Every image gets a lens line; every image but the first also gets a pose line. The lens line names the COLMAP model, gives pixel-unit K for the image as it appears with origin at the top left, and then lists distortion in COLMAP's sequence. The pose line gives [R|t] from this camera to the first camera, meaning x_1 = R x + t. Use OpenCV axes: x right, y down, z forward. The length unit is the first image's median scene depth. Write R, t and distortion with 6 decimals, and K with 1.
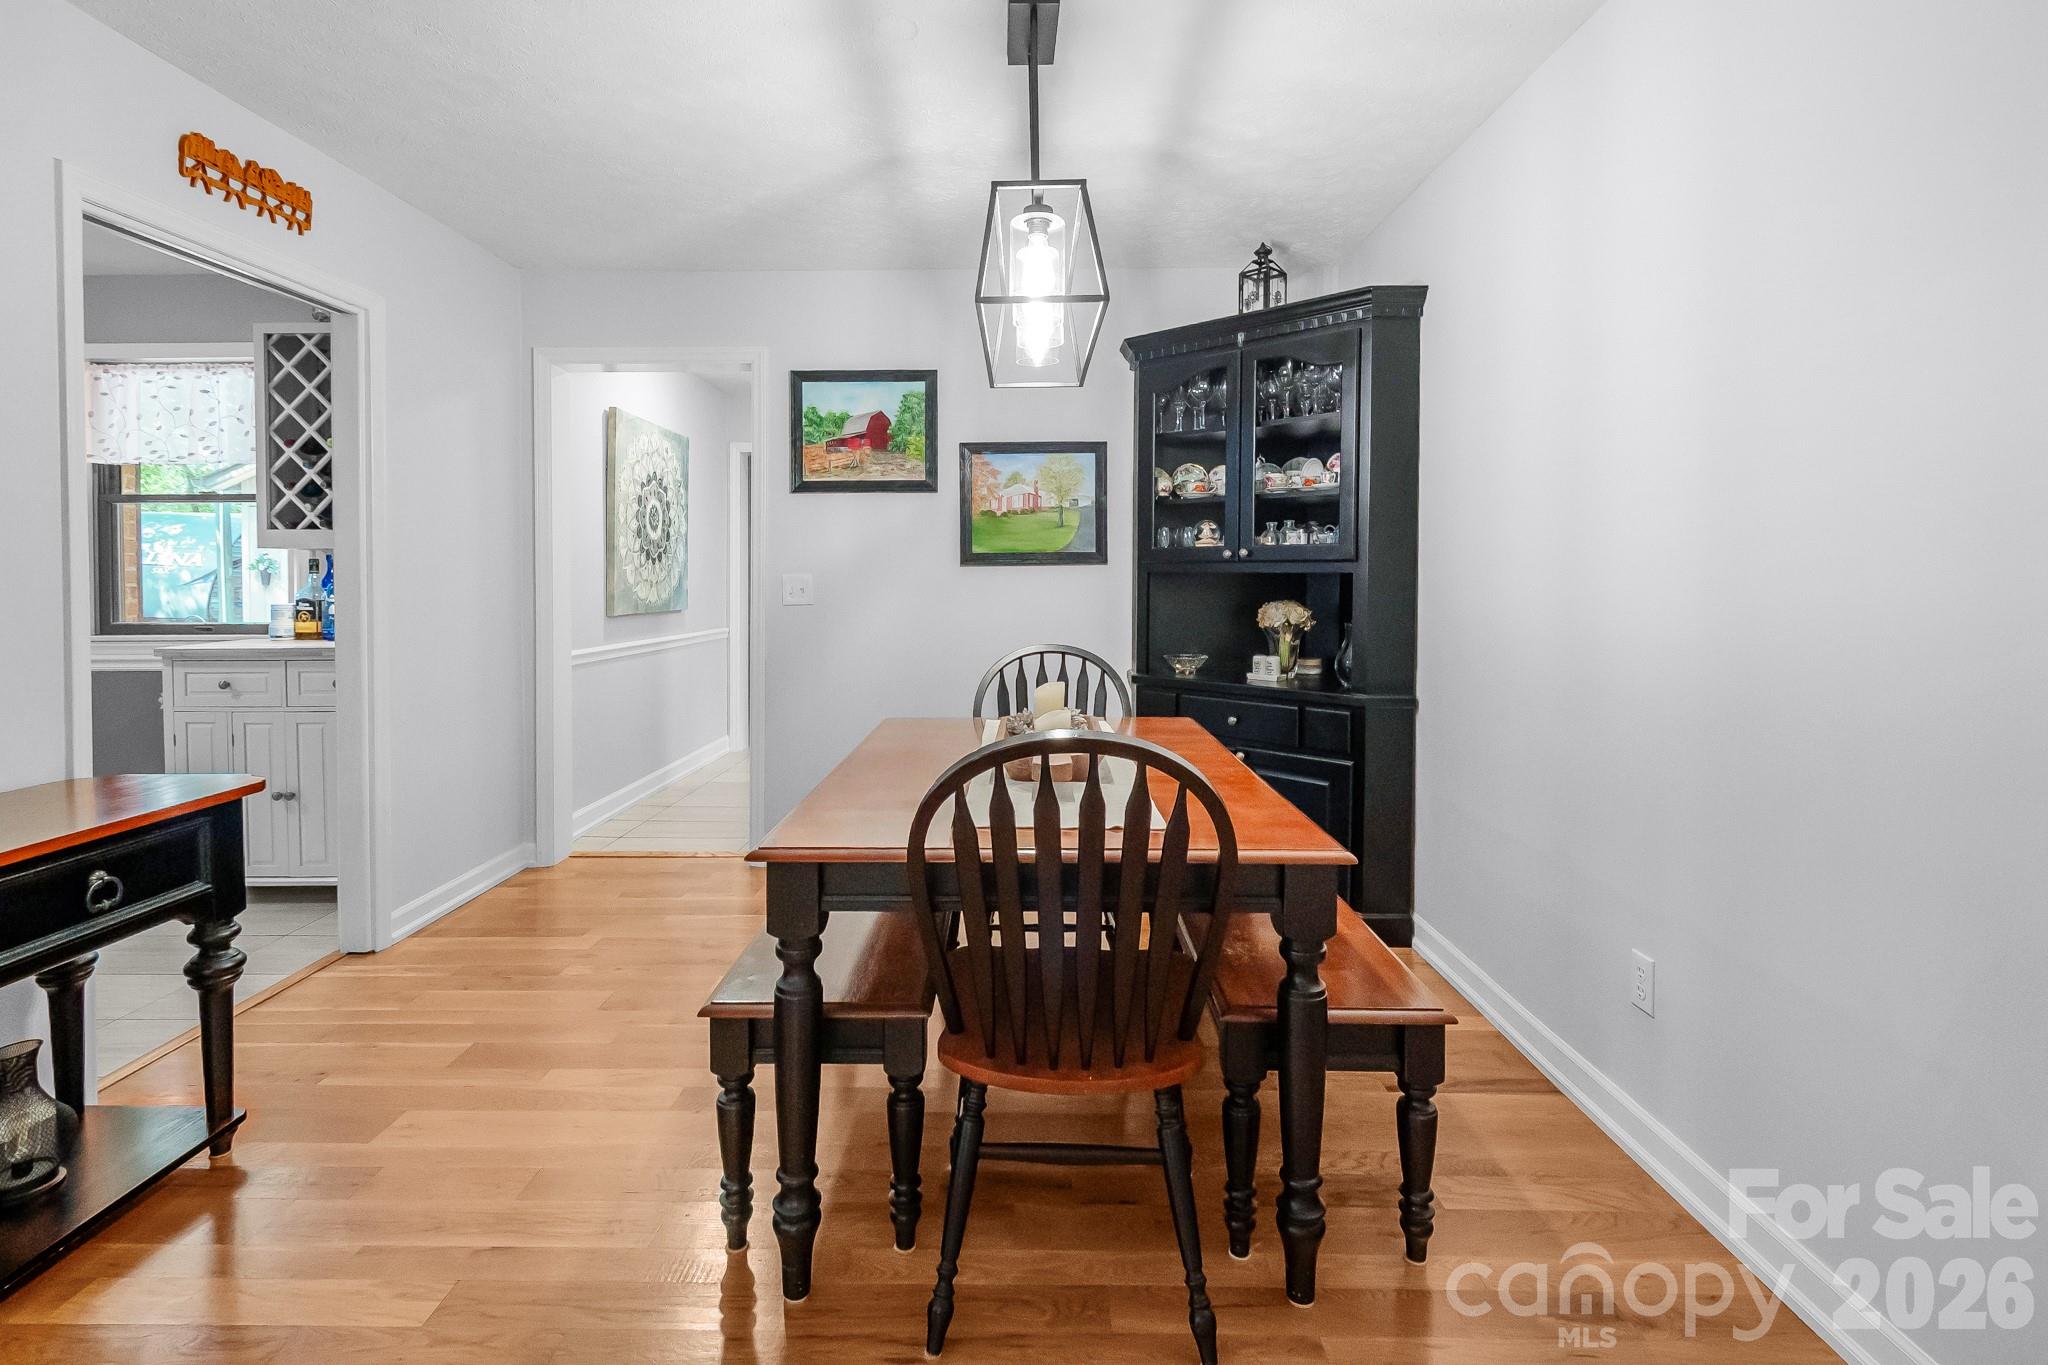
lens RADIAL K [[940.8, 0, 1063.7], [0, 940.8, 597.6], [0, 0, 1]] dist [0.008370, -0.001792]
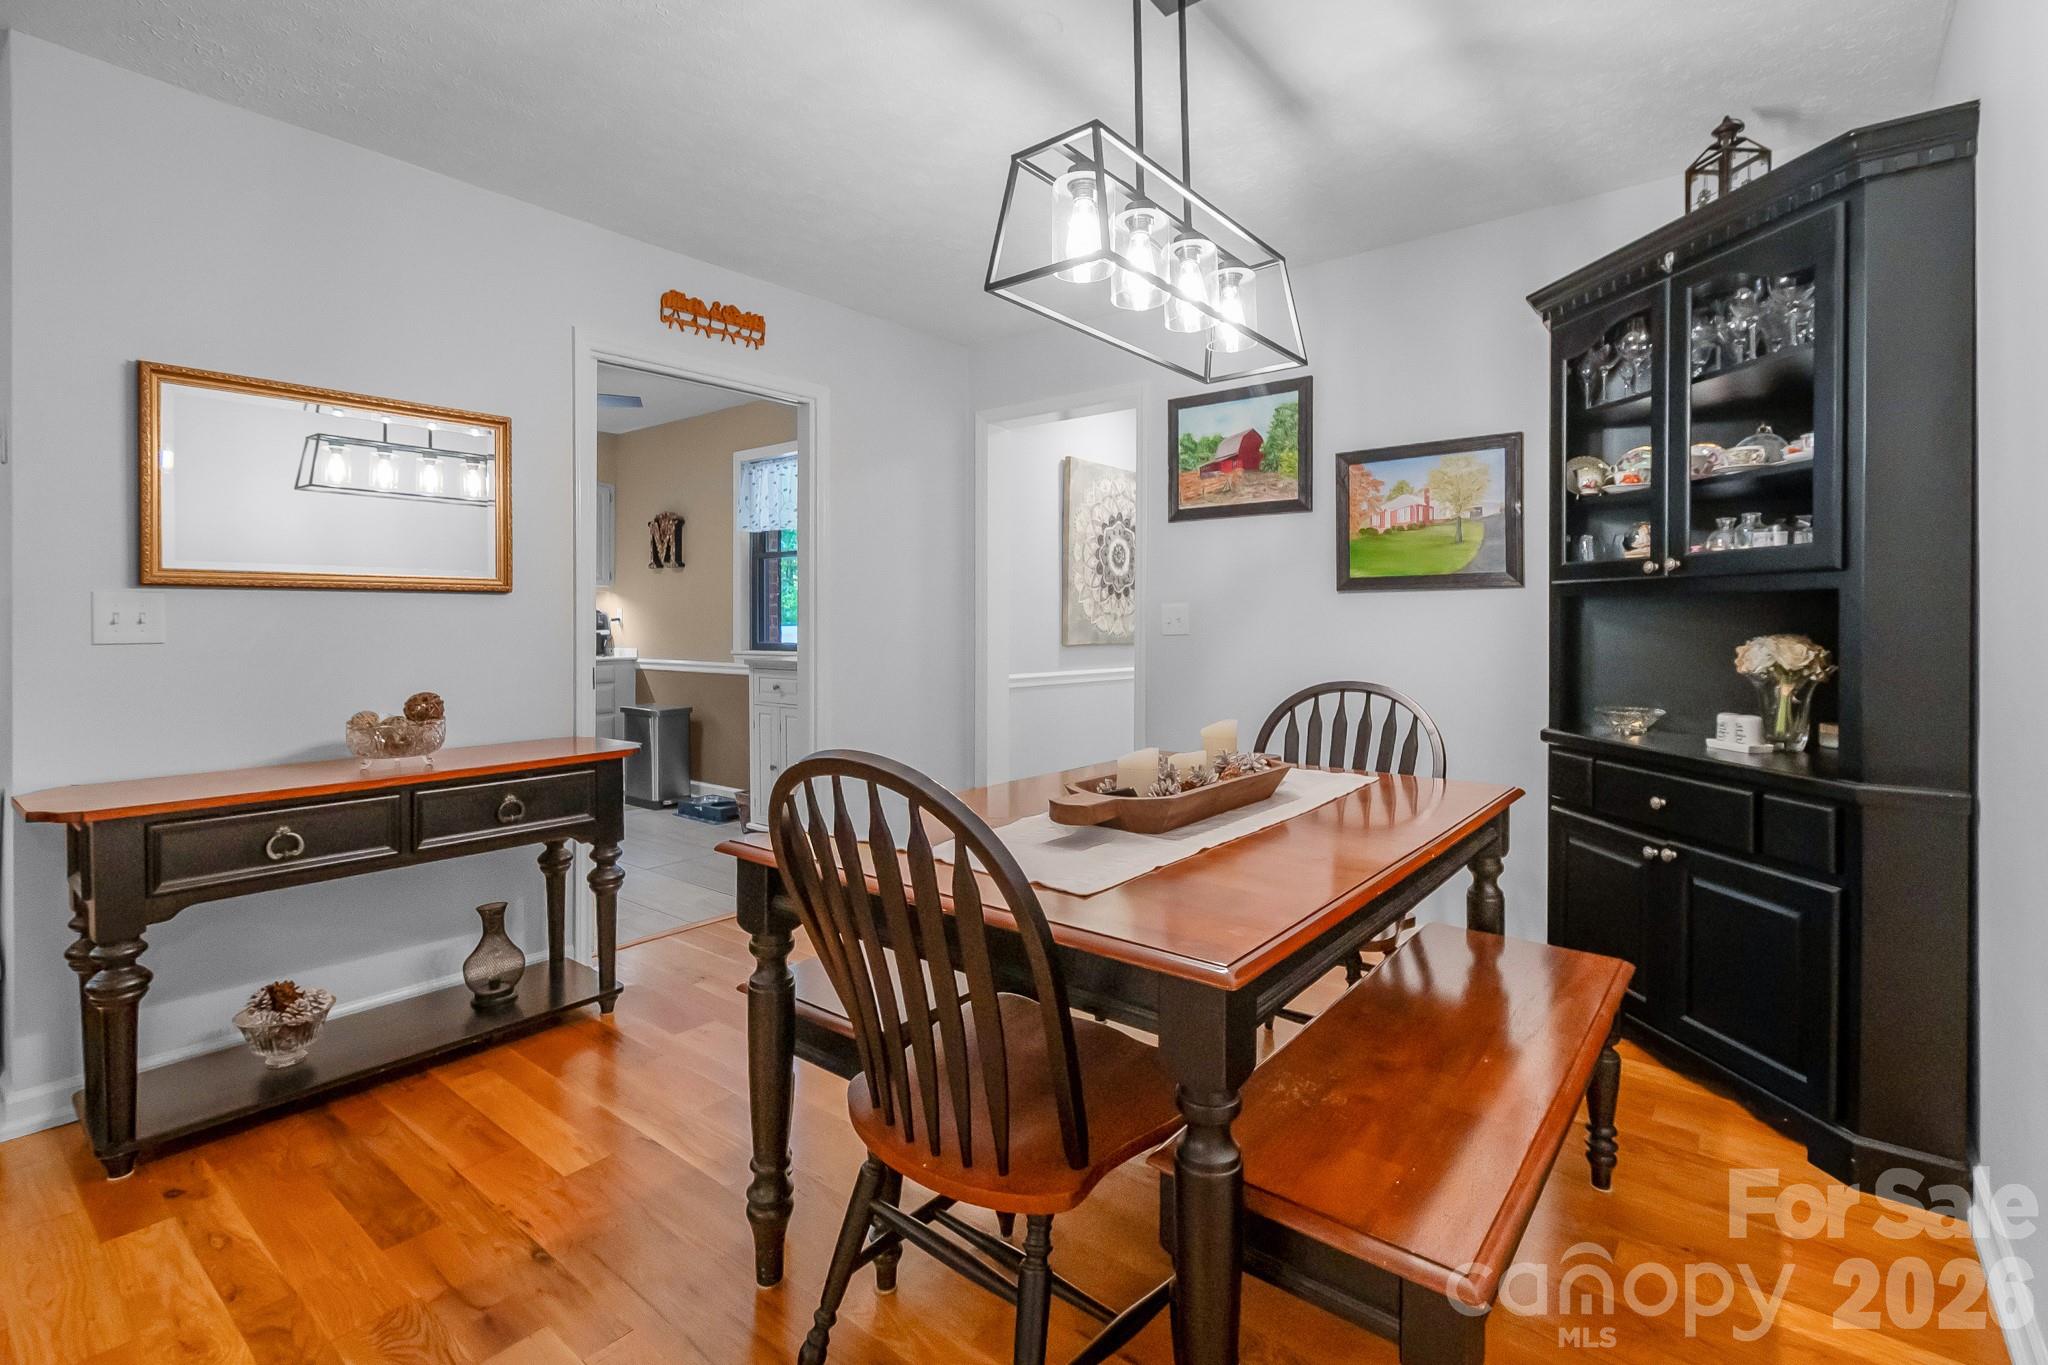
lens RADIAL K [[940.8, 0, 1040.8], [0, 940.8, 627.2], [0, 0, 1]] dist [0.008370, -0.001792]
pose [[0.786567, 0.006009, -0.617476, 0.220245], [-0.013572, 0.999879, -0.007559, 0.009312], [0.617356, 0.014326, 0.786553, 0.134912]]
